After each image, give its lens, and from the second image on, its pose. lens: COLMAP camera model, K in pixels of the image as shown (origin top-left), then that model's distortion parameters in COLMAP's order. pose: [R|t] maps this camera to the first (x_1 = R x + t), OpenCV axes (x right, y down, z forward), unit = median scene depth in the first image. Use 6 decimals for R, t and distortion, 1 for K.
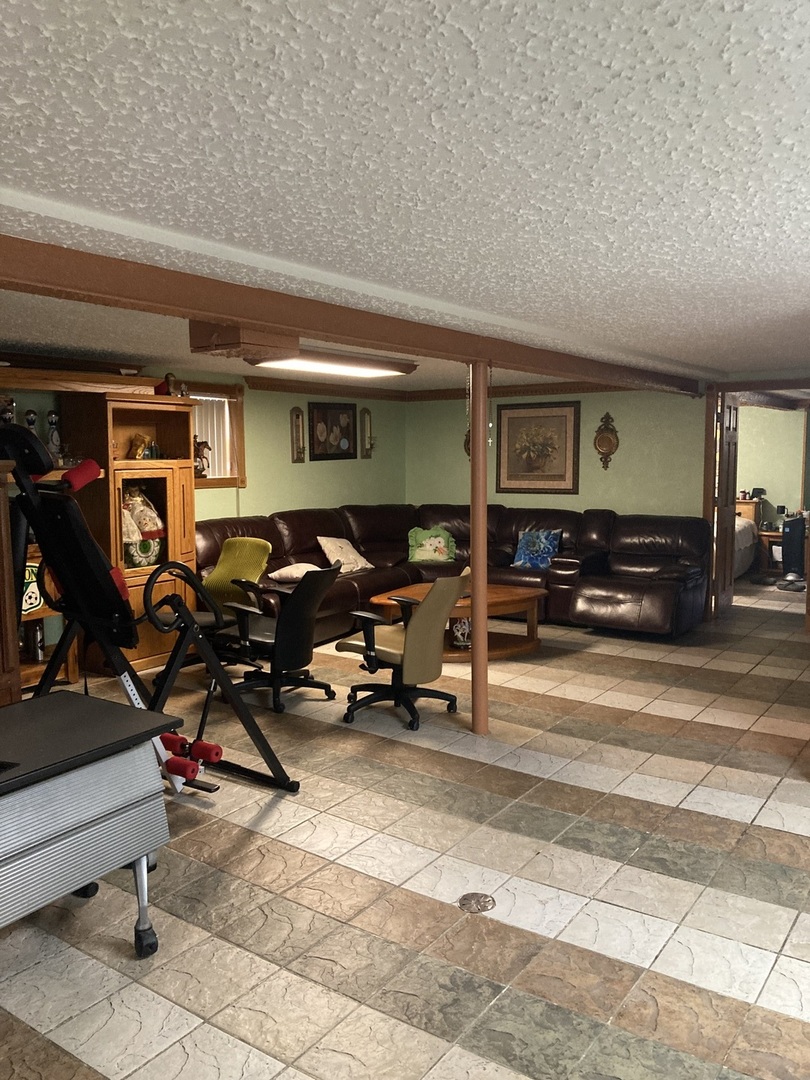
lens RADIAL K [[861.5, 0, 405.0], [0, 861.5, 540.0], [0, 0, 1]] dist [0.002747, 0.003022]
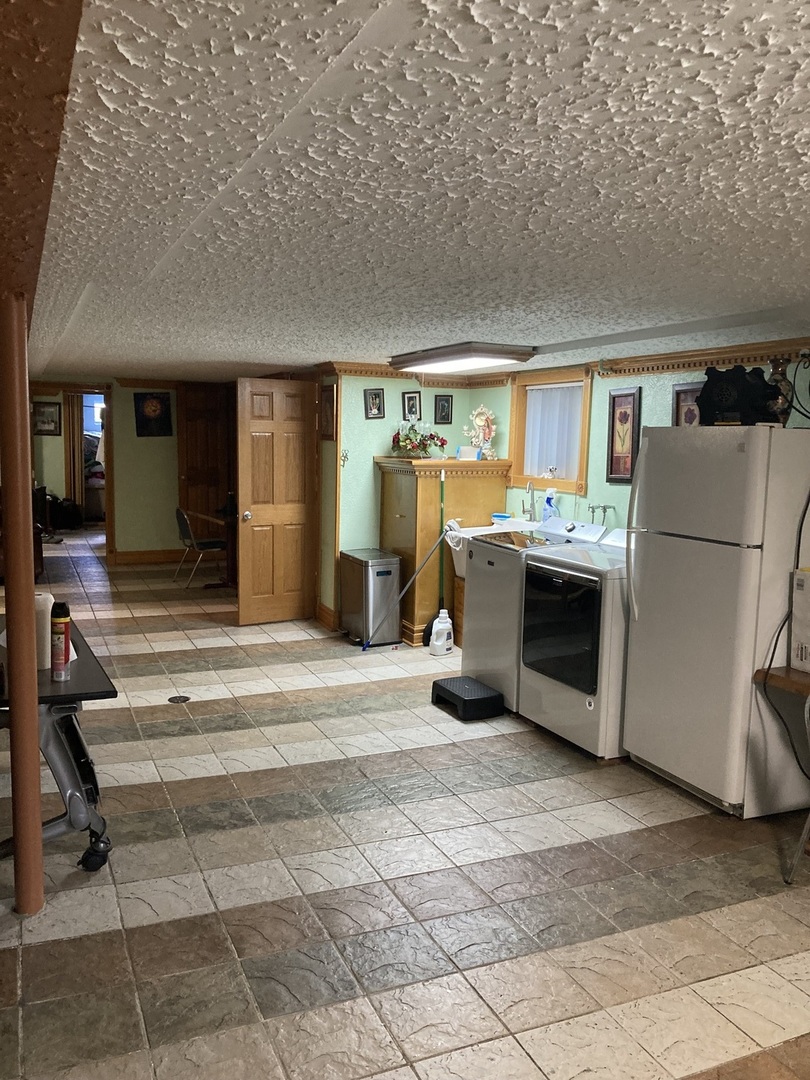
lens RADIAL K [[861.5, 0, 405.0], [0, 861.5, 540.0], [0, 0, 1]] dist [0.002747, 0.003022]
pose [[0.513533, -0.080910, 0.854247, -1.131882], [0.053771, 0.996622, 0.062071, 0.015086], [-0.856384, 0.014059, 0.516149, -0.291562]]
